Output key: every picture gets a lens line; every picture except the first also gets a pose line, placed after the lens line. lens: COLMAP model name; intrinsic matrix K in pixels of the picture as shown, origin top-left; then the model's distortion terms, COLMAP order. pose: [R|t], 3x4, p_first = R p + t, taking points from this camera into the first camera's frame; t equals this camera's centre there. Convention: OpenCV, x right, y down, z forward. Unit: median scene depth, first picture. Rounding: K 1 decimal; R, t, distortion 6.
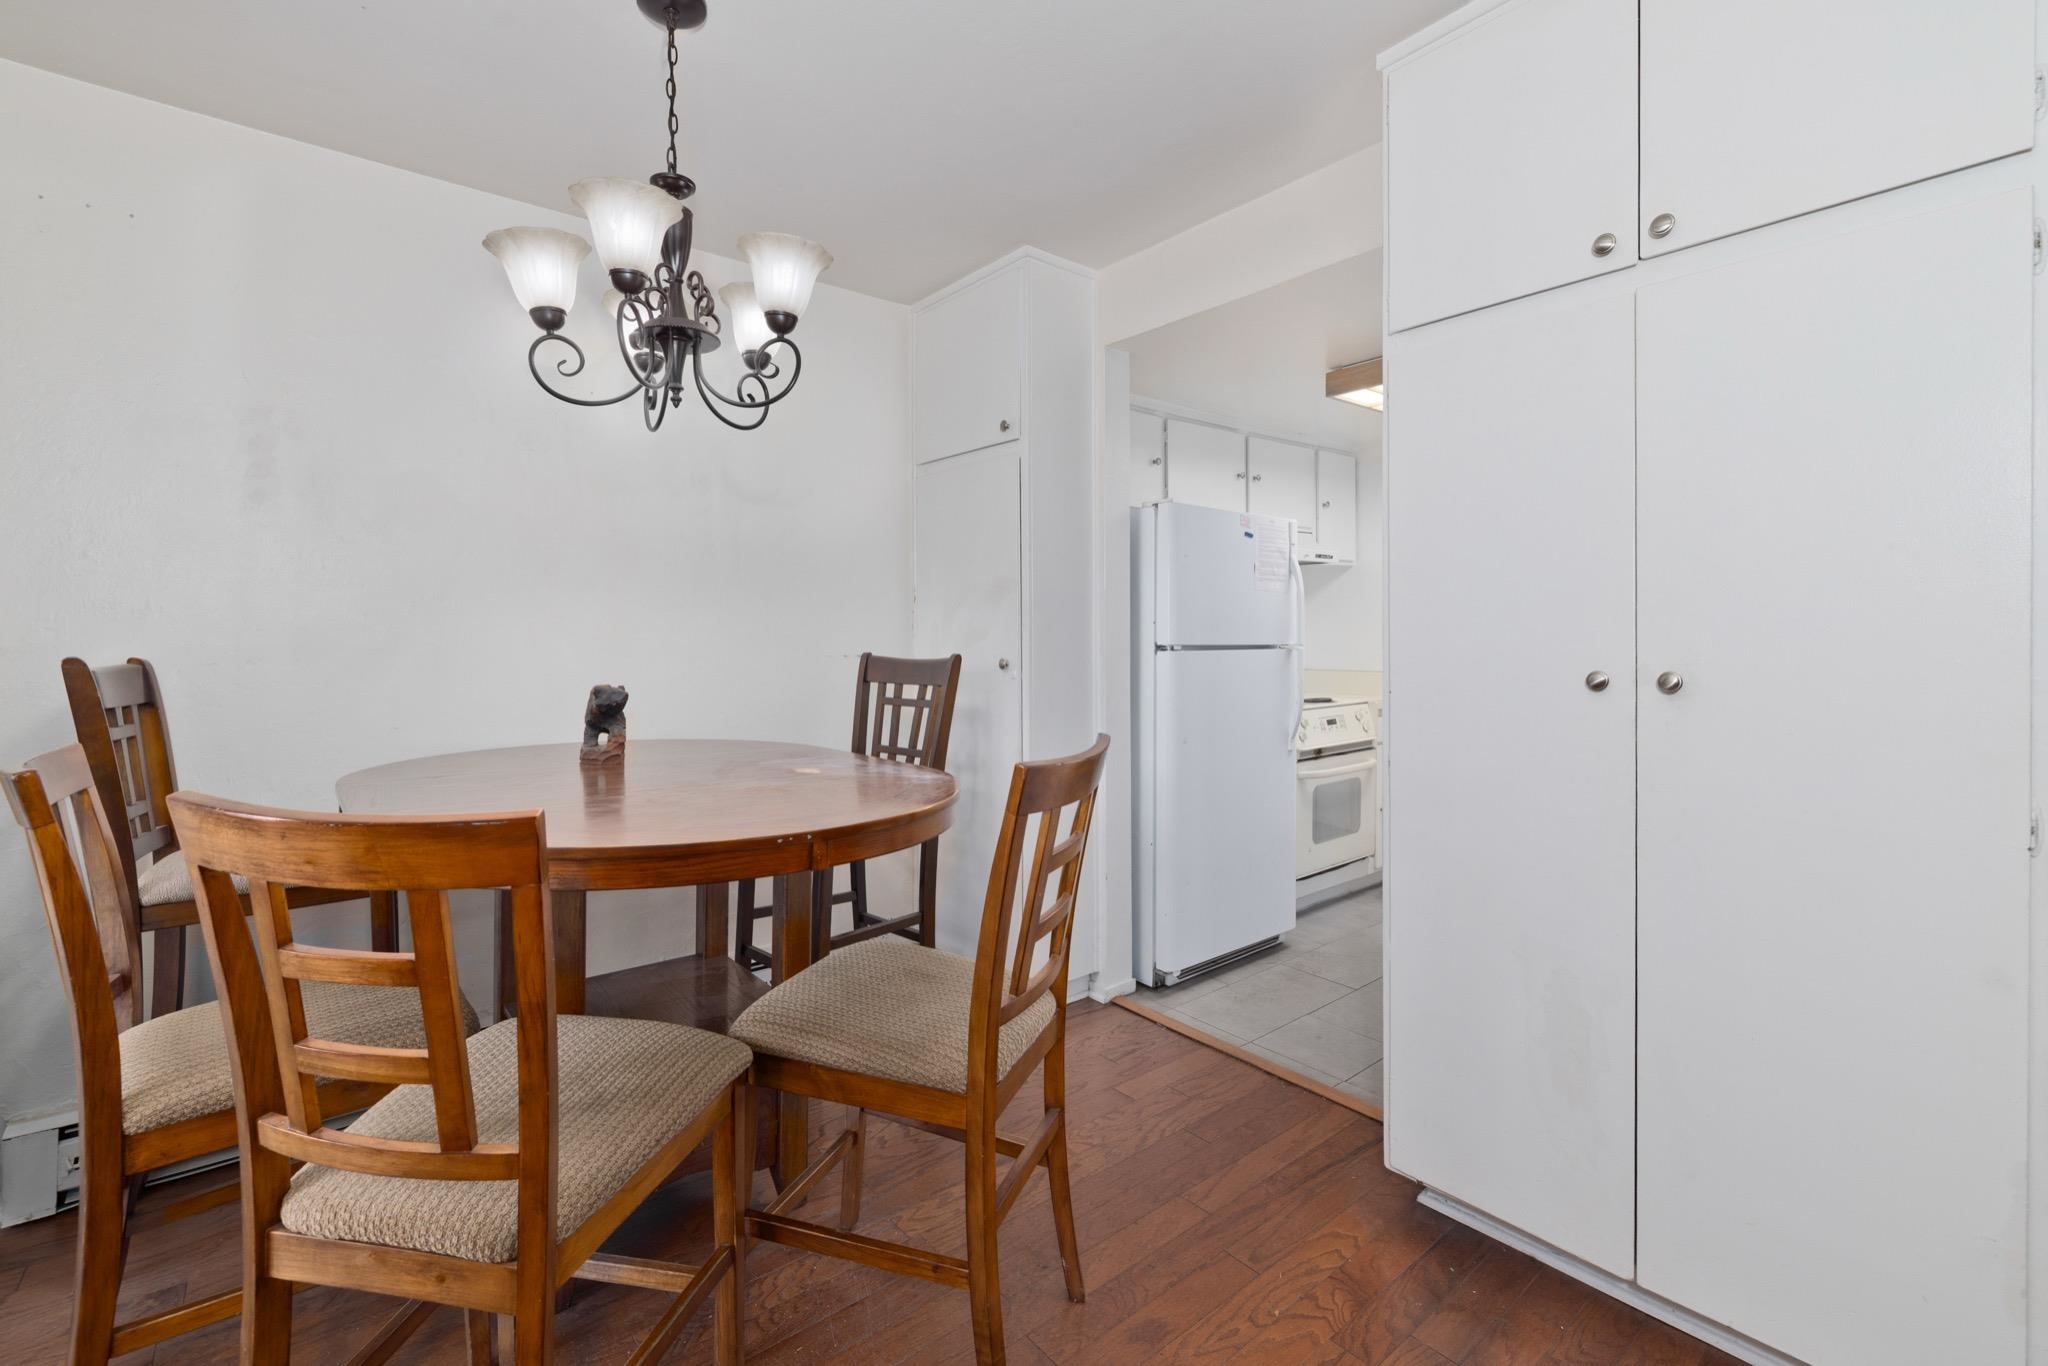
lens RADIAL K [[885.5, 0, 1021.3], [0, 885.5, 656.6], [0, 0, 1]] dist [0.000092, -0.000025]
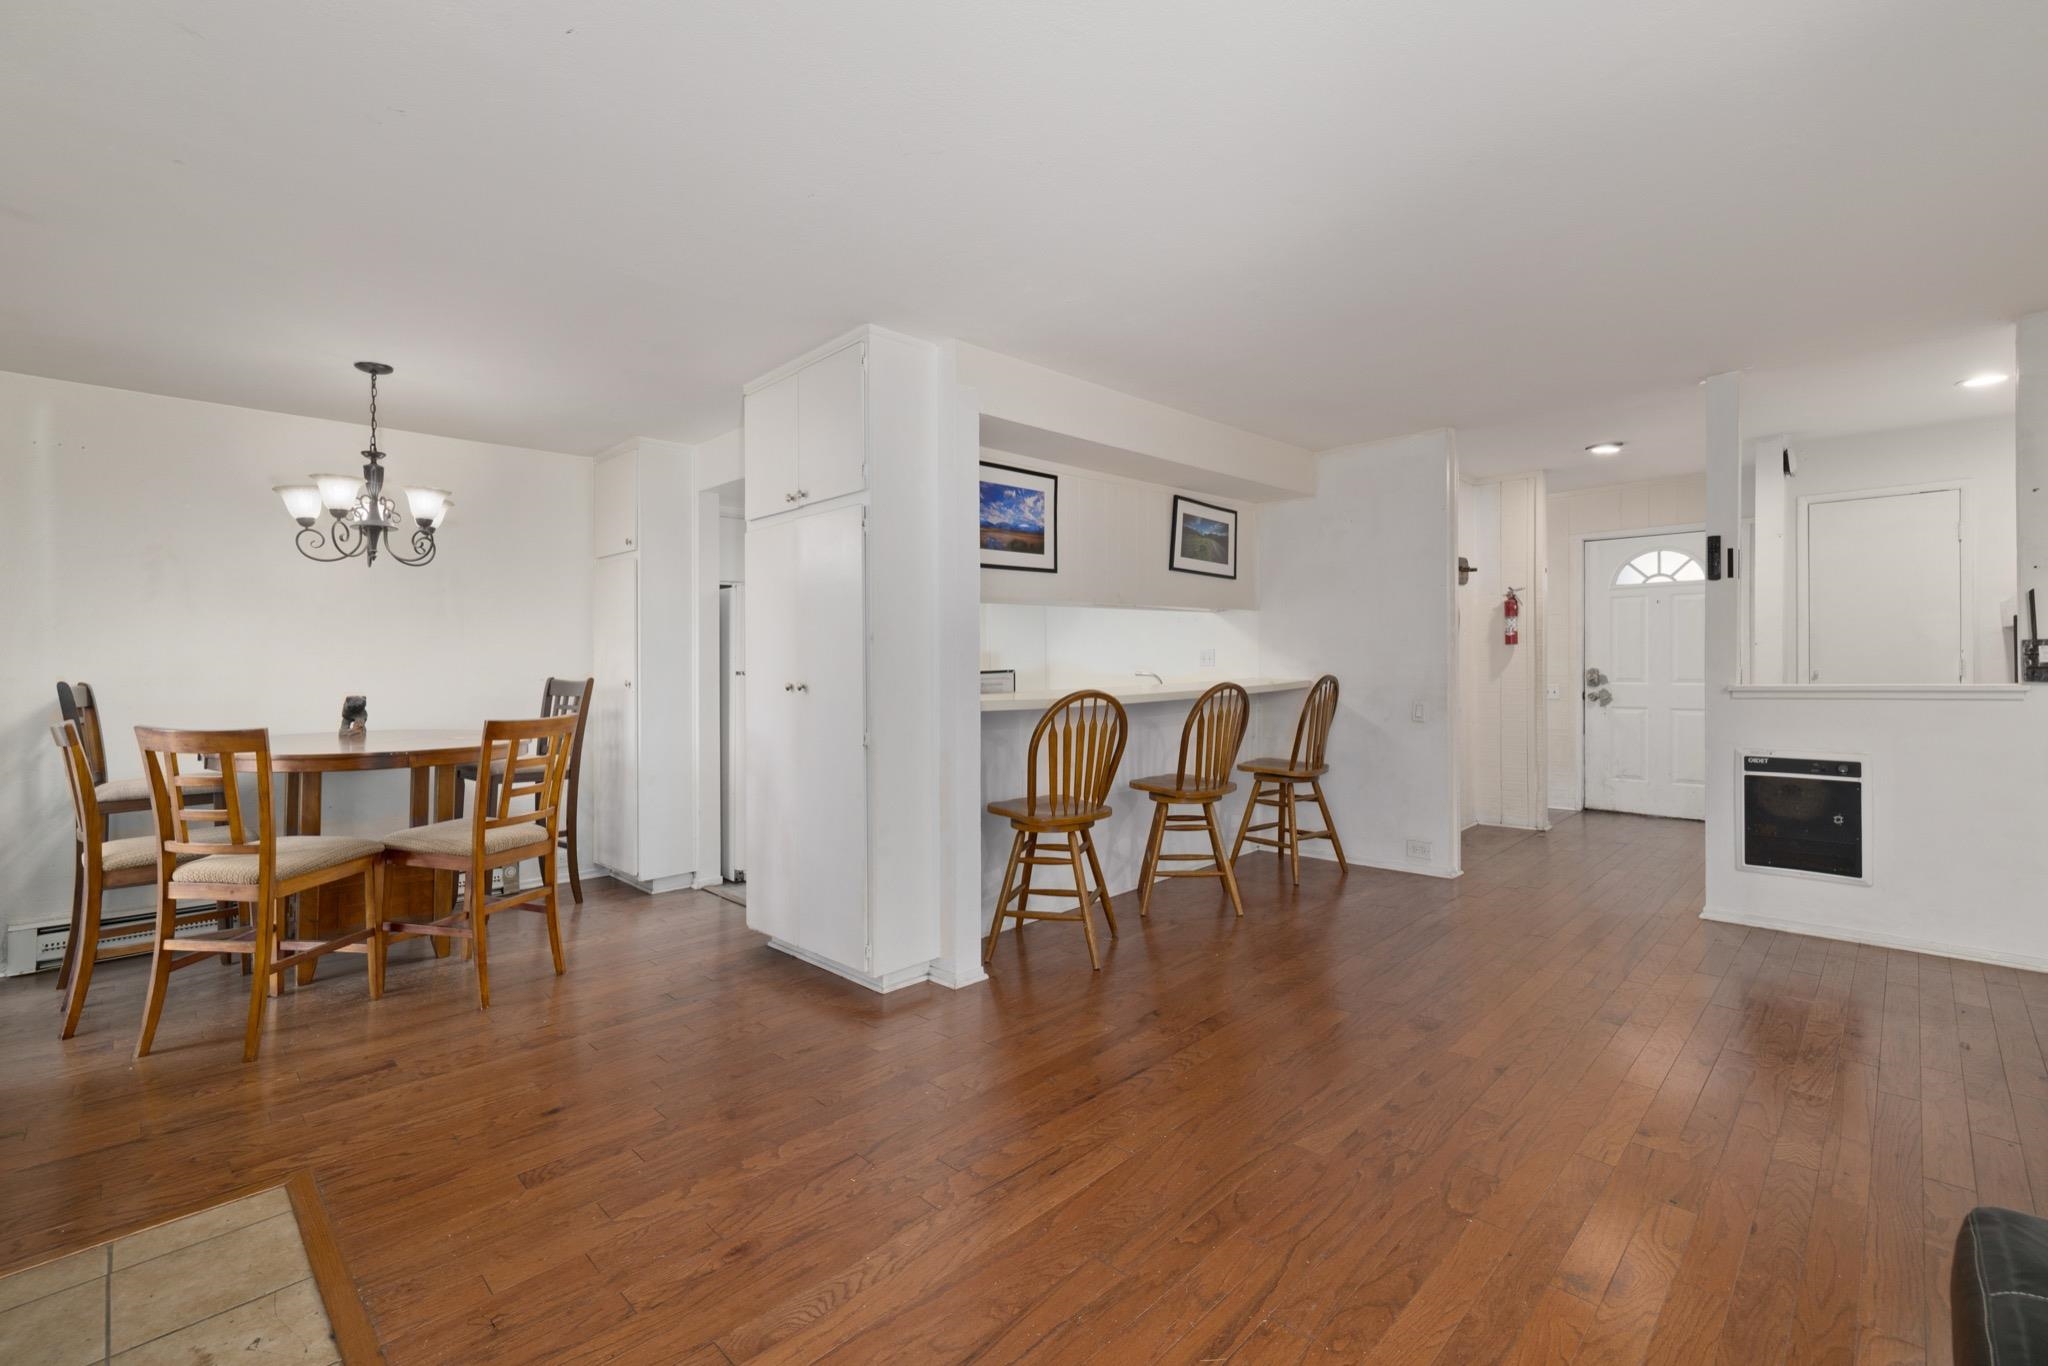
lens RADIAL K [[876.8, 0, 1009.5], [0, 876.8, 660.7], [0, 0, 1]] dist [0.000163, 0.000135]
pose [[0.996182, -0.005962, 0.087098, 0.918674], [0.008018, 0.999697, -0.023276, 0.015900], [-0.086933, 0.023886, 0.995928, -1.180390]]
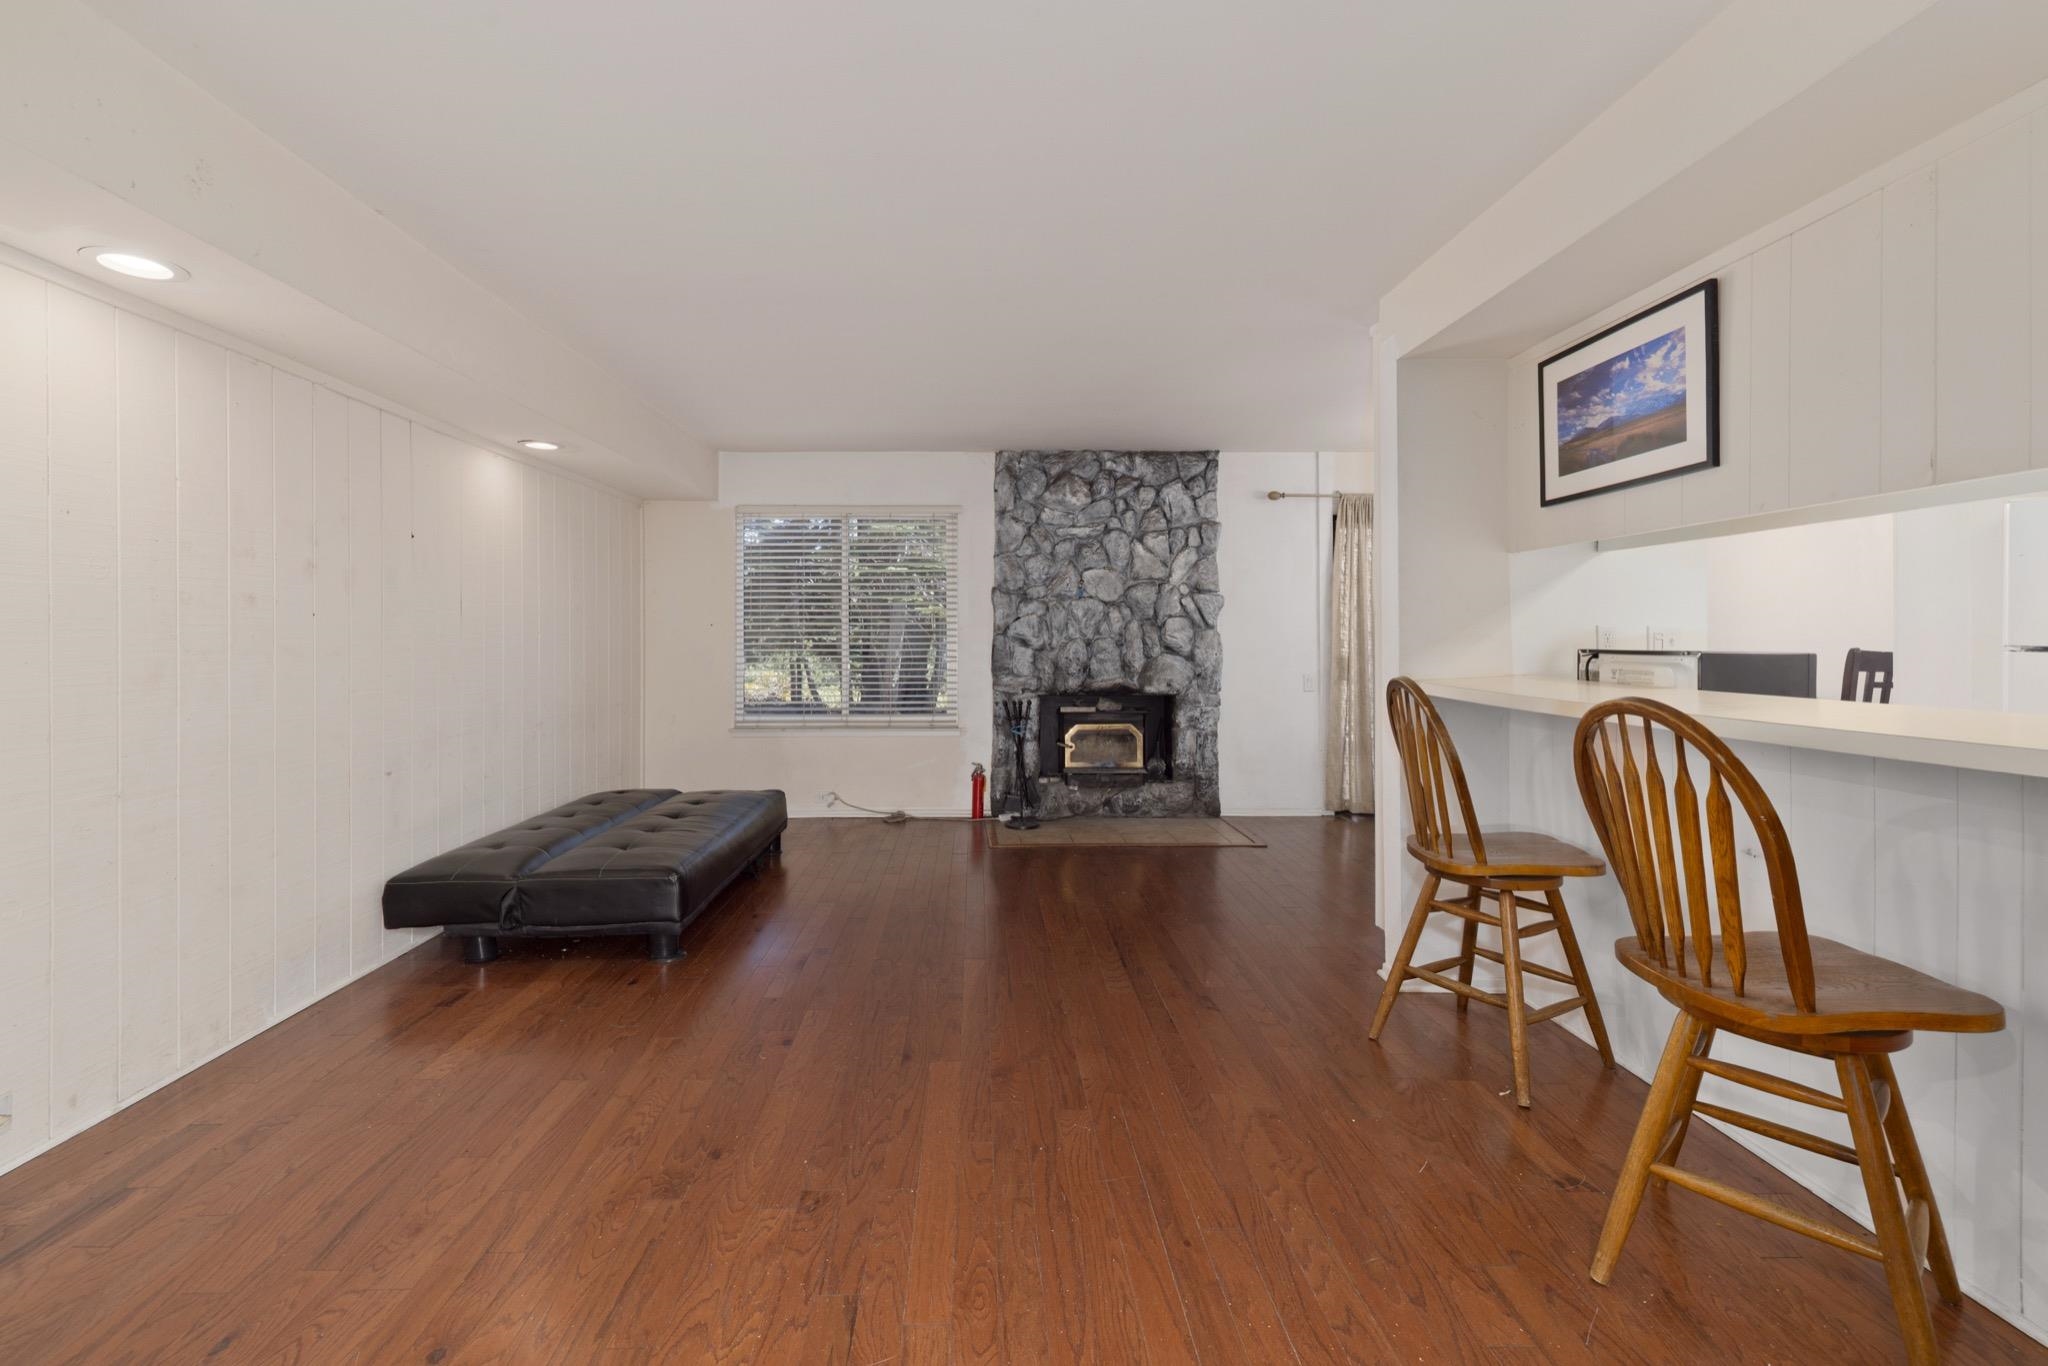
lens RADIAL K [[881.3, 0, 989.5], [0, 881.3, 634.6], [0, 0, 1]] dist [-0.000074, -0.000124]
pose [[-0.618504, 0.006517, -0.785755, 2.949752], [-0.011596, 0.999781, 0.017420, -0.055017], [0.785696, 0.019886, -0.618293, 1.260824]]
